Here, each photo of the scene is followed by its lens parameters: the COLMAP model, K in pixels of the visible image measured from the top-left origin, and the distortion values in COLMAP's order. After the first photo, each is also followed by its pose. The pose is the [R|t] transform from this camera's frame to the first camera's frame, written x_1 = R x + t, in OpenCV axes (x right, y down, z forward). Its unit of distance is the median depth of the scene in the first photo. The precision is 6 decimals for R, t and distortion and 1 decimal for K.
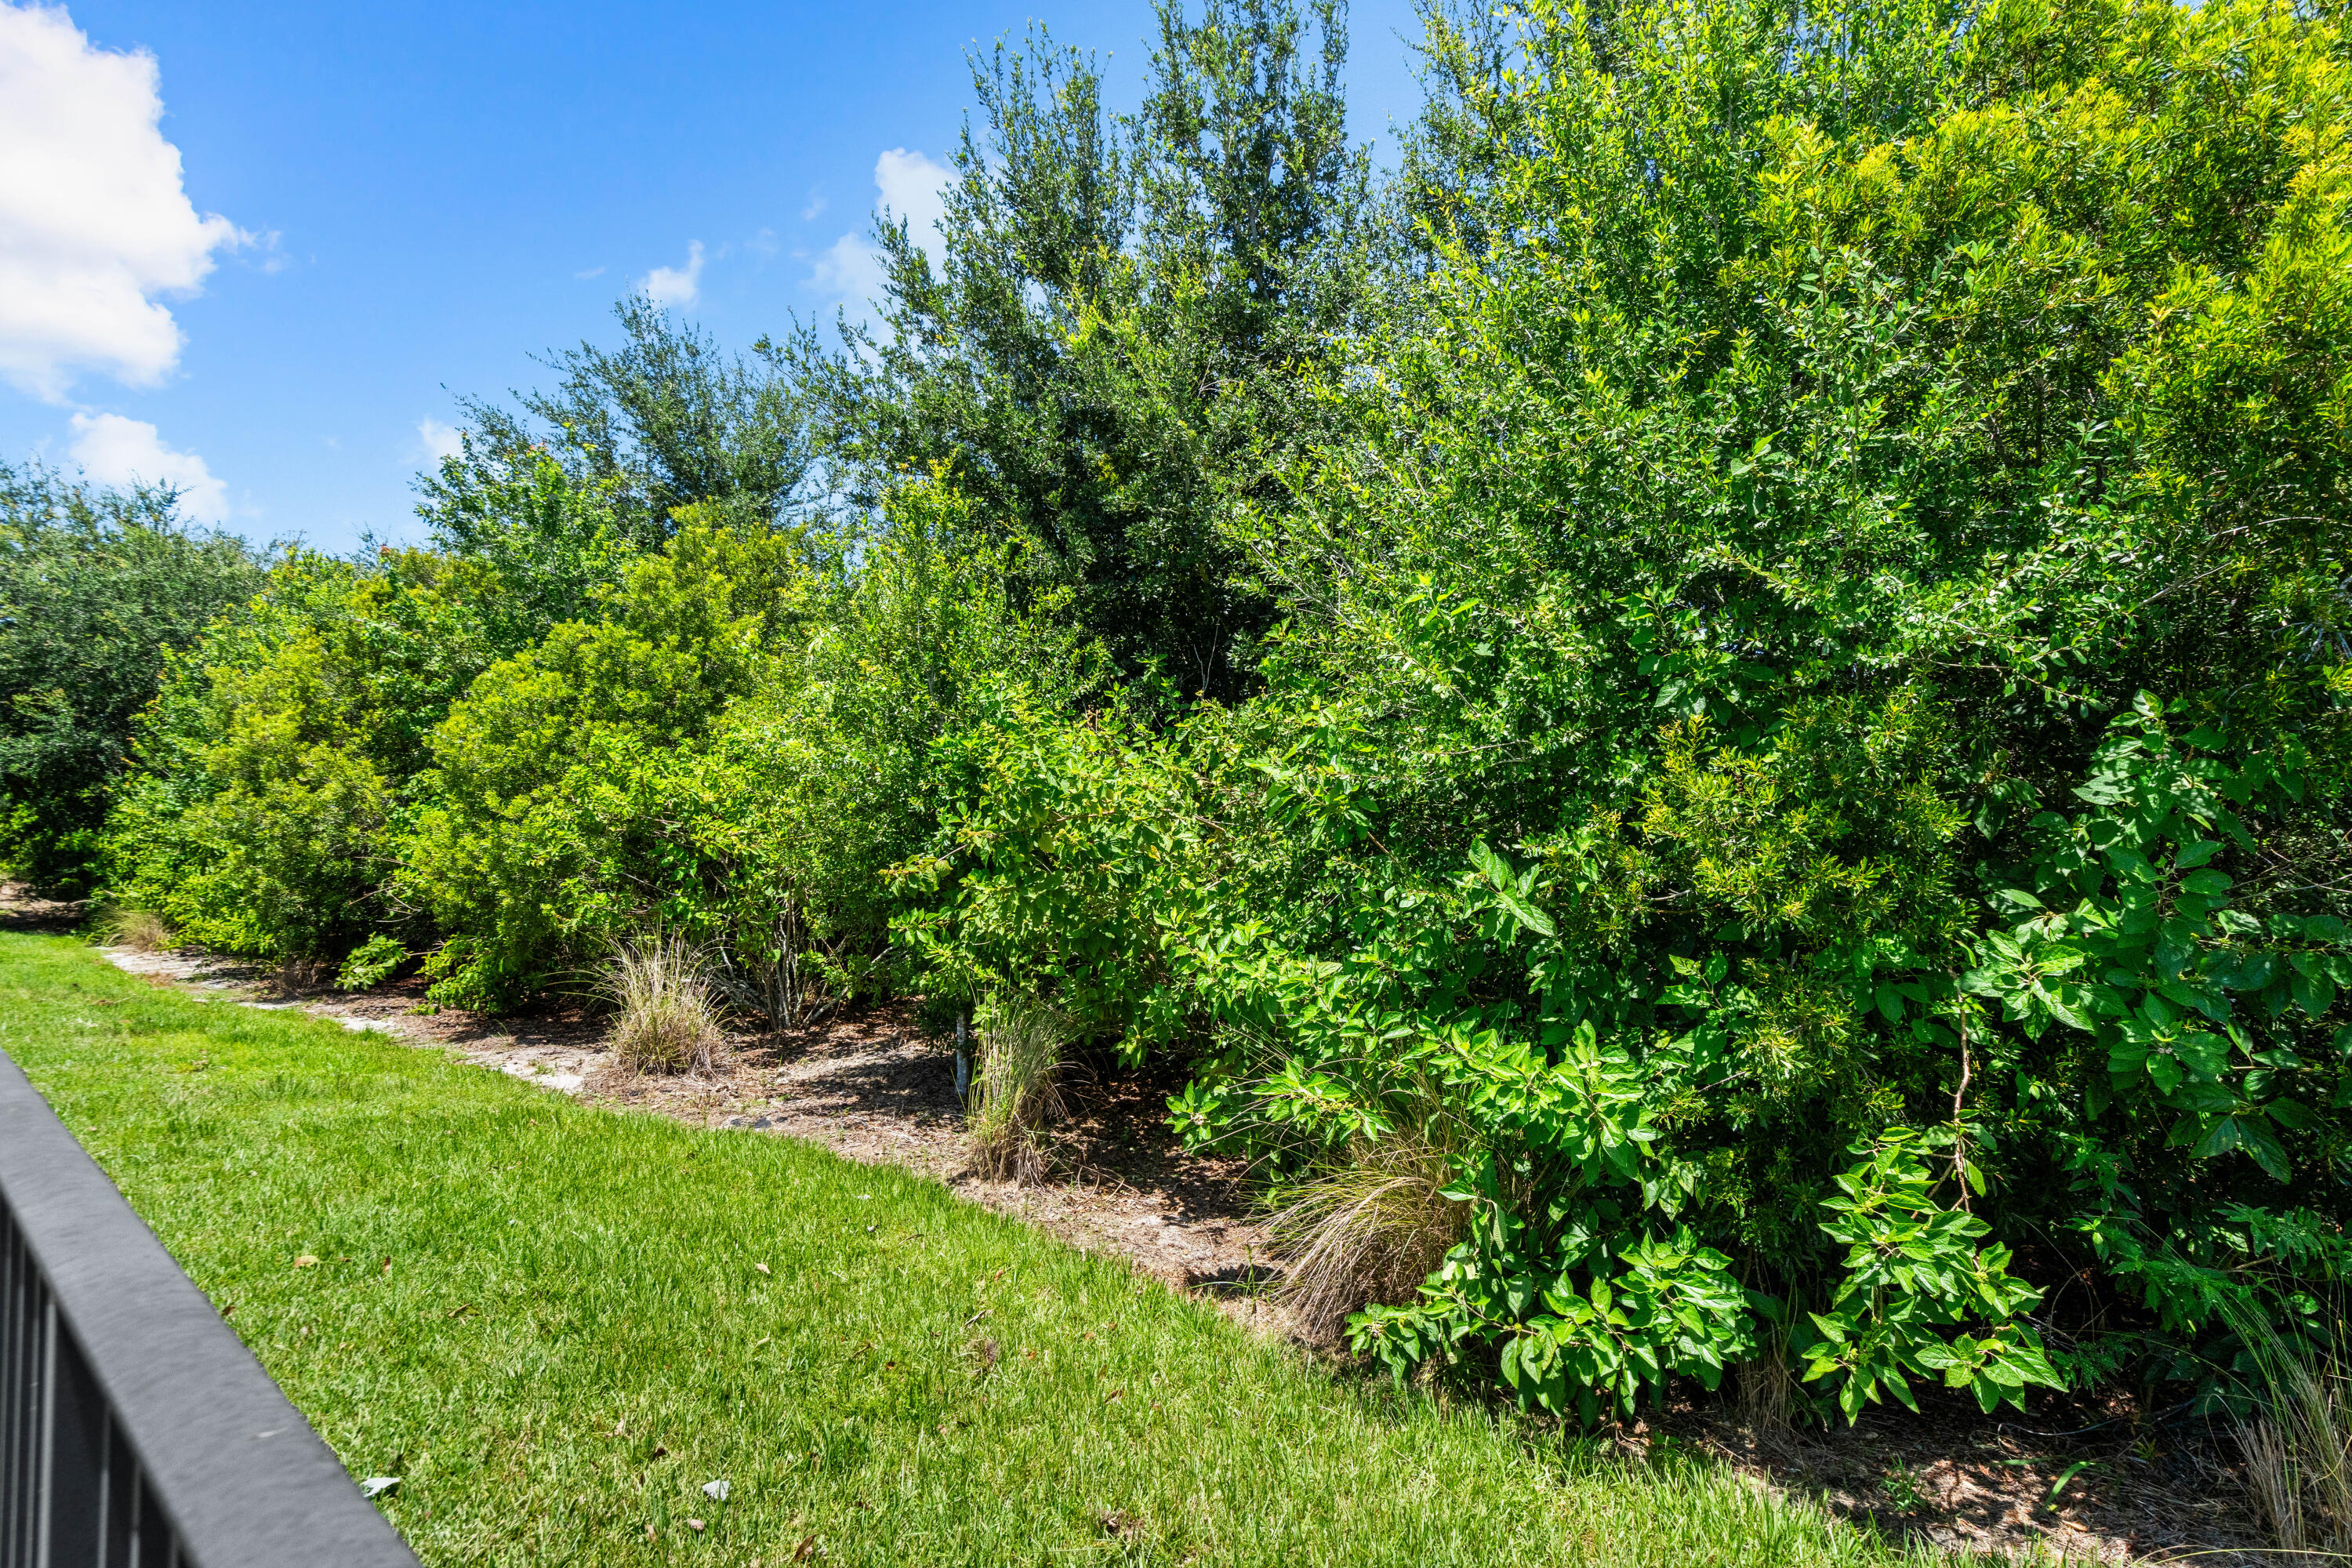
lens RADIAL K [[1044.8, 0, 1171.1], [0, 1044.8, 782.6], [0, 0, 1]] dist [0.000556, -0.000070]
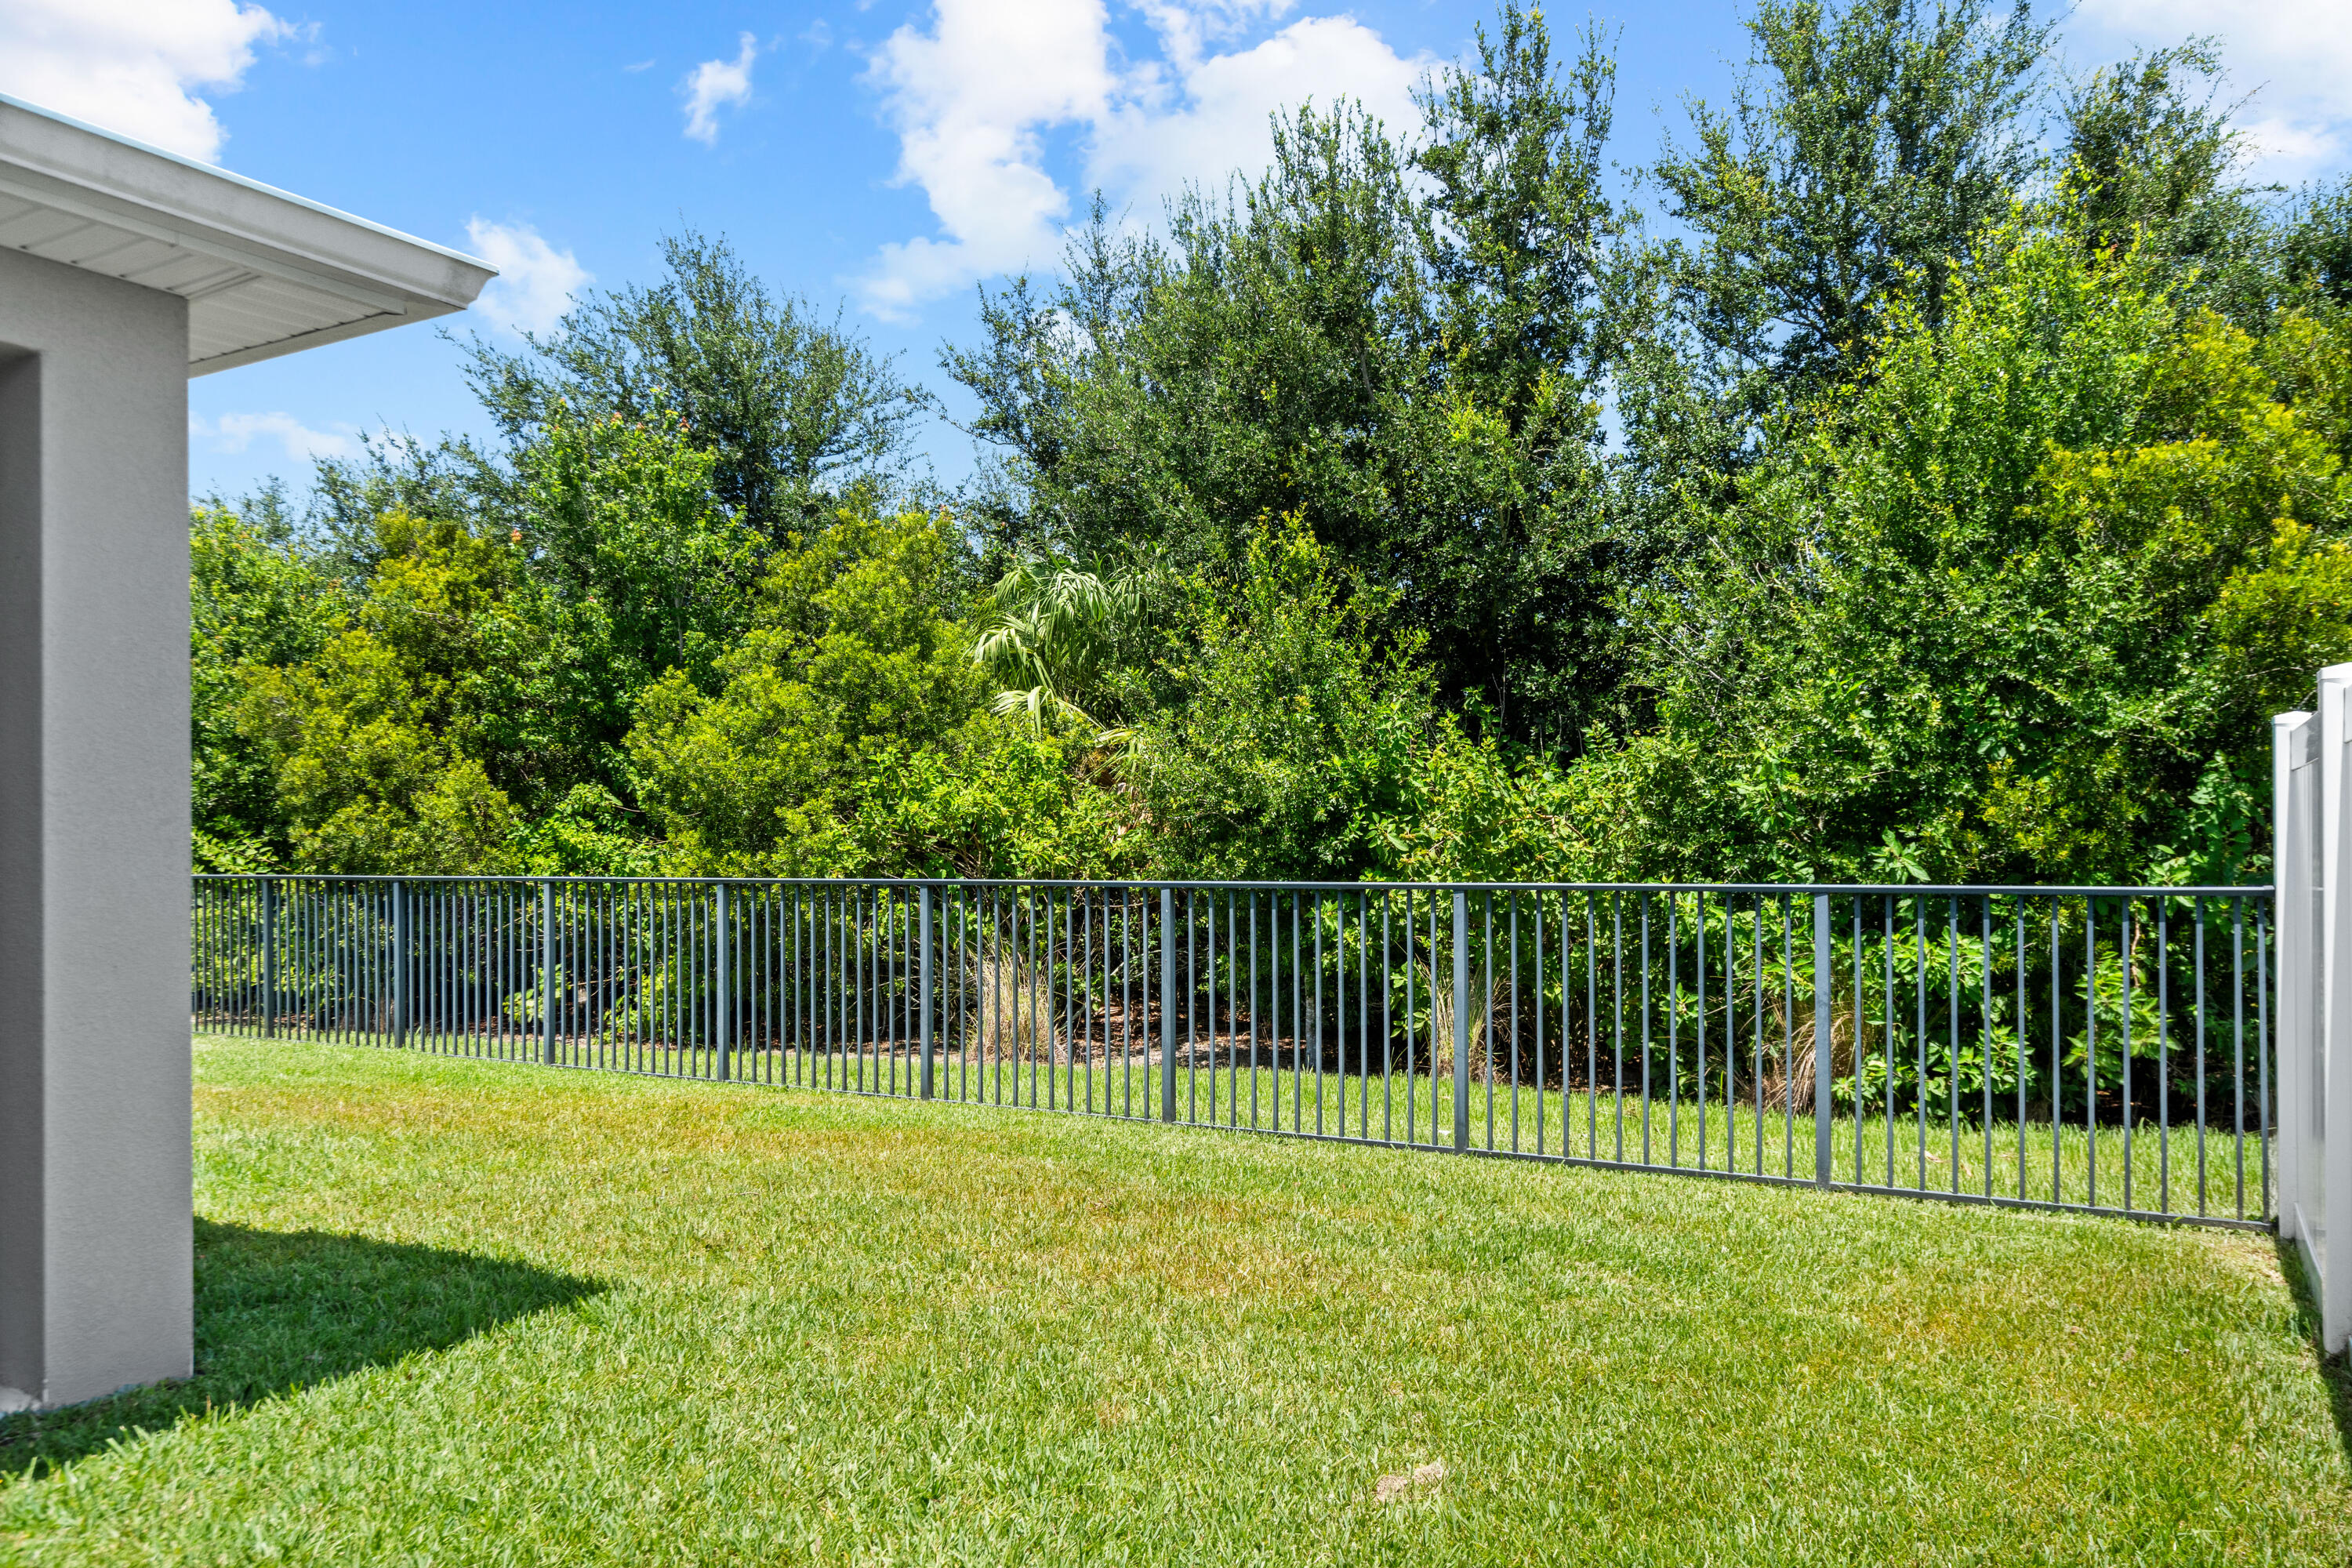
lens RADIAL K [[1579.7, 0, 1208.1], [0, 1579.7, 838.6], [0, 0, 1]] dist [0.026213, 0.002510]
pose [[0.987919, -0.006960, 0.154817, -1.487188], [0.003168, 0.999689, 0.024726, 0.004899], [-0.154941, -0.023937, 0.987634, -1.753757]]
